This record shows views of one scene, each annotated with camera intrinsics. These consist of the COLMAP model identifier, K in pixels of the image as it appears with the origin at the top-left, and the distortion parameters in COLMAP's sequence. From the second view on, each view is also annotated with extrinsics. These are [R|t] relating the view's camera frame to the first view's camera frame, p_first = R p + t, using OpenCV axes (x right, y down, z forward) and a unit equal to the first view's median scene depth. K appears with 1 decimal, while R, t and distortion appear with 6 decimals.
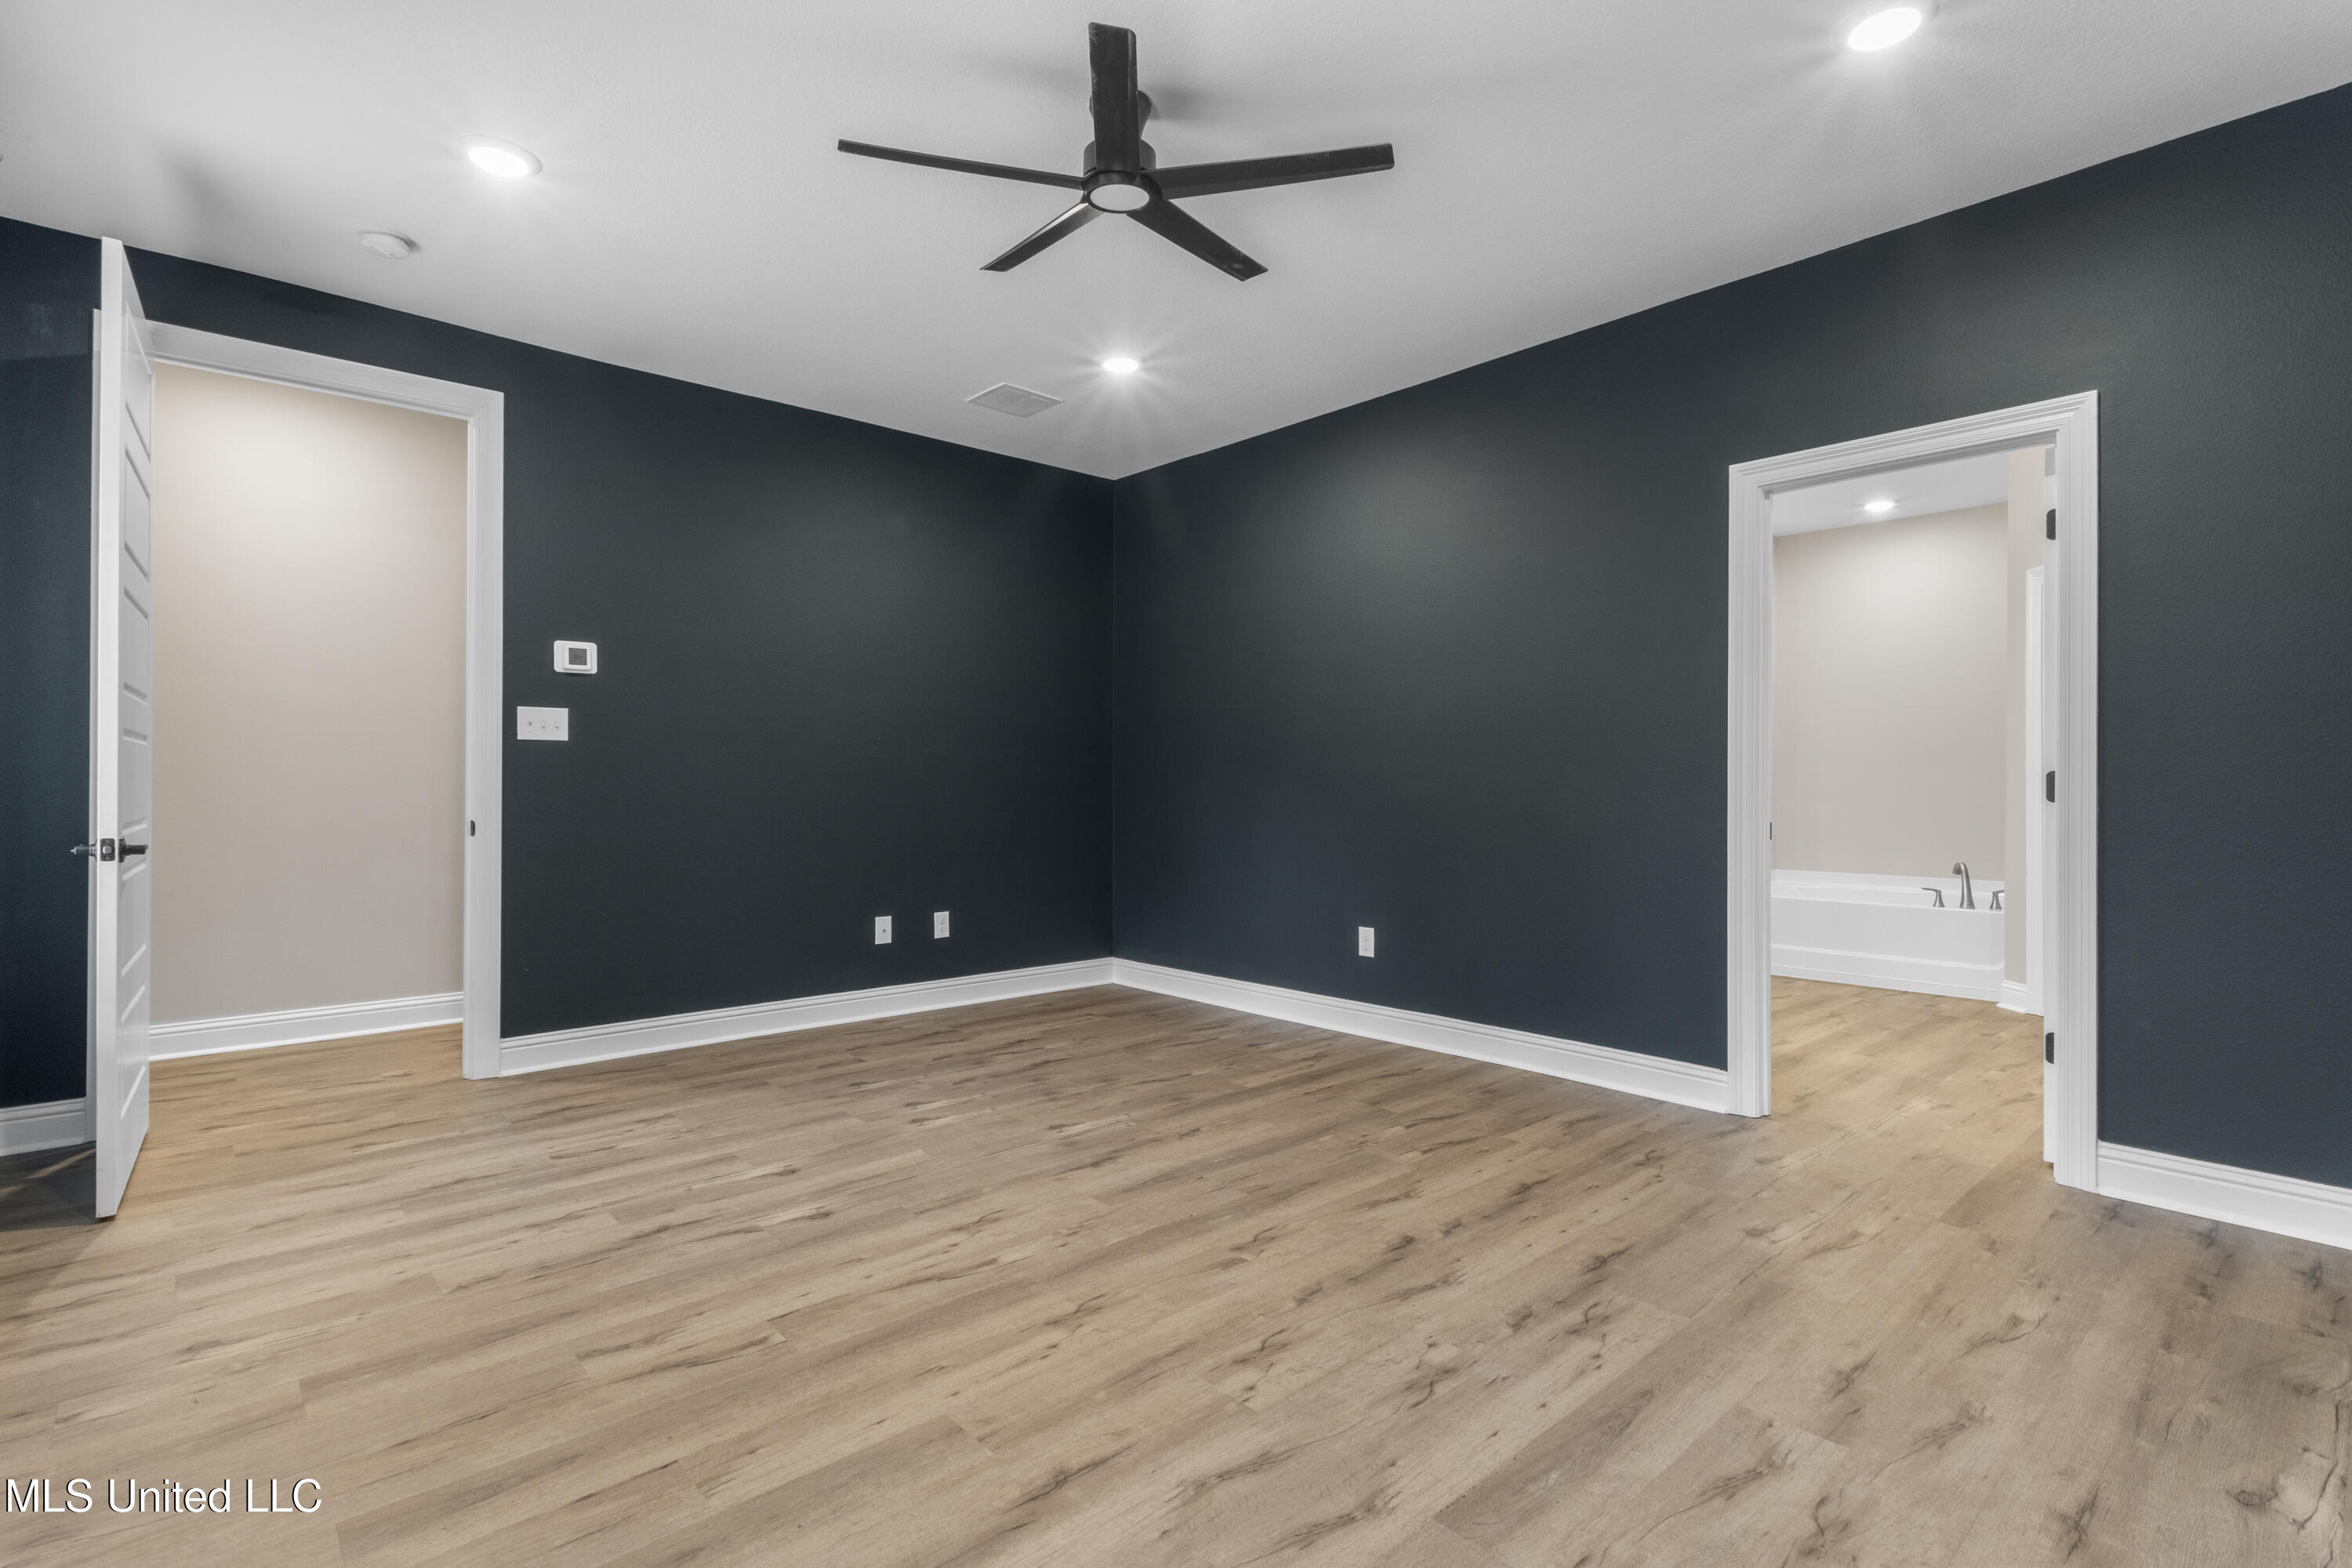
lens RADIAL K [[1105.0, 0, 1167.3], [0, 1105.0, 774.4], [0, 0, 1]] dist [0.013436, 0.000793]
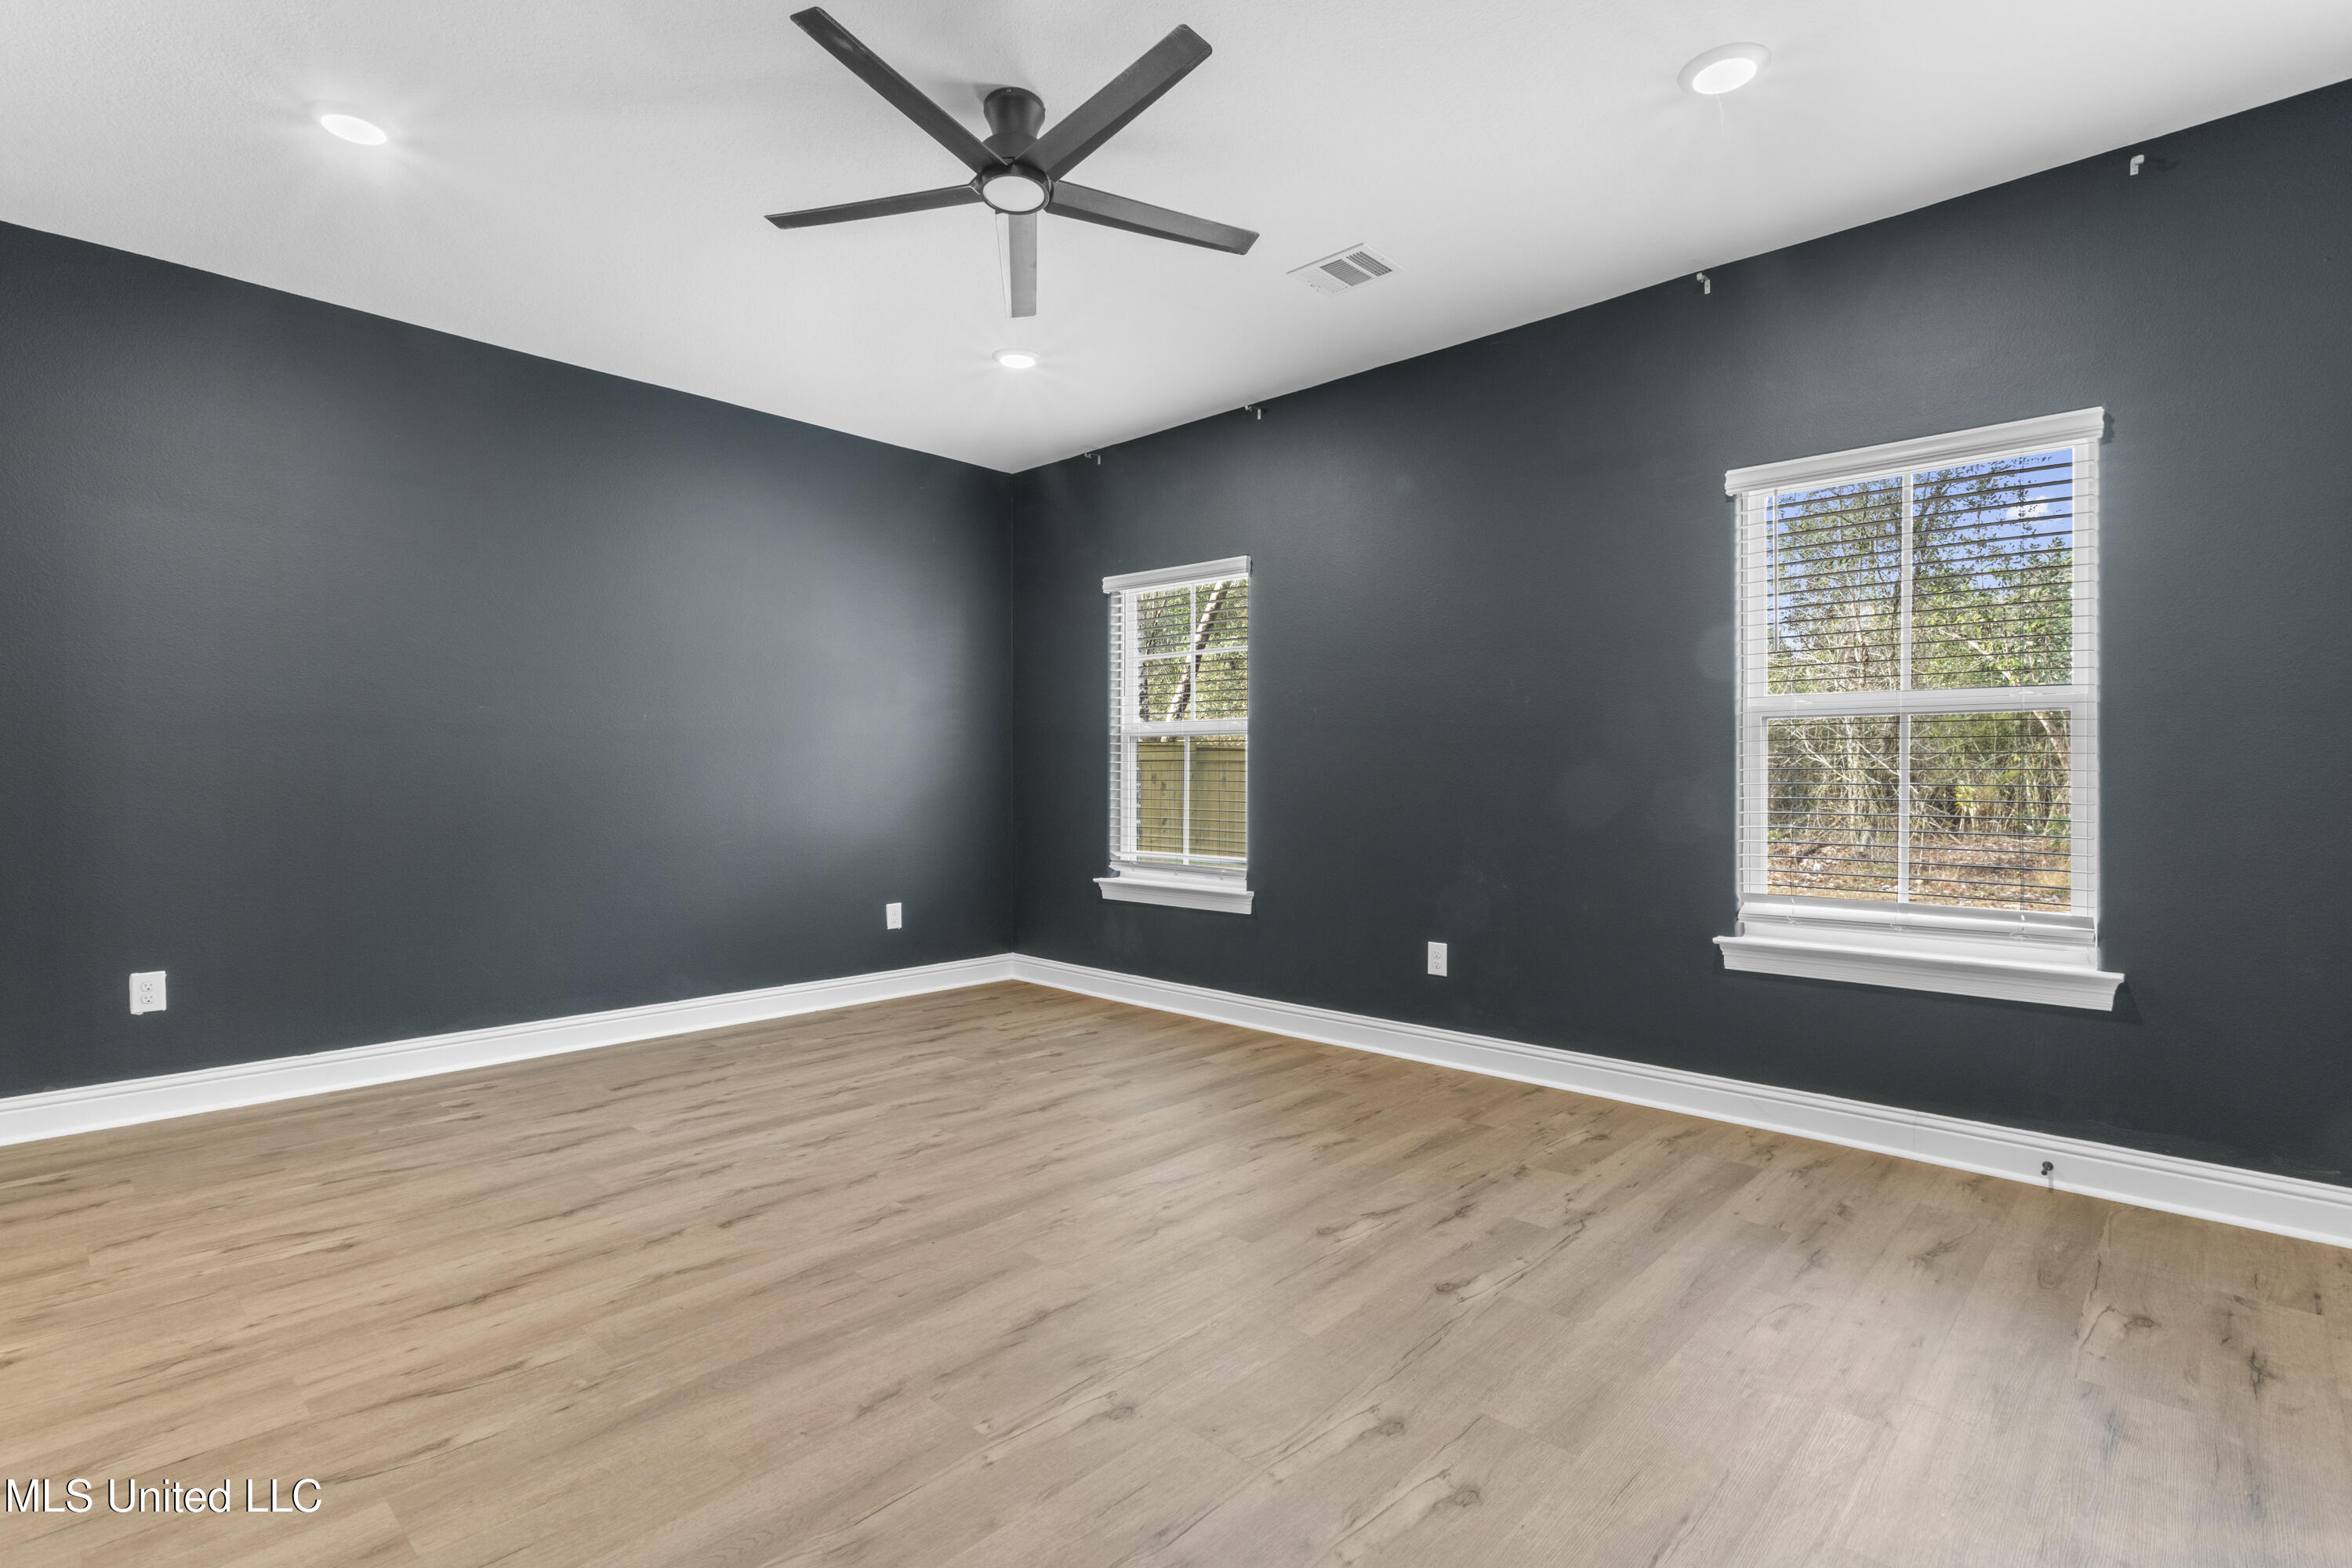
lens RADIAL K [[1105.0, 0, 1175.9], [0, 1105.0, 780.0], [0, 0, 1]] dist [0.013436, 0.000793]
pose [[-0.995766, -0.000946, -0.091919, -0.100486], [-0.000553, 0.999991, -0.004301, 0.012785], [0.091923, -0.004232, -0.995757, 2.043129]]
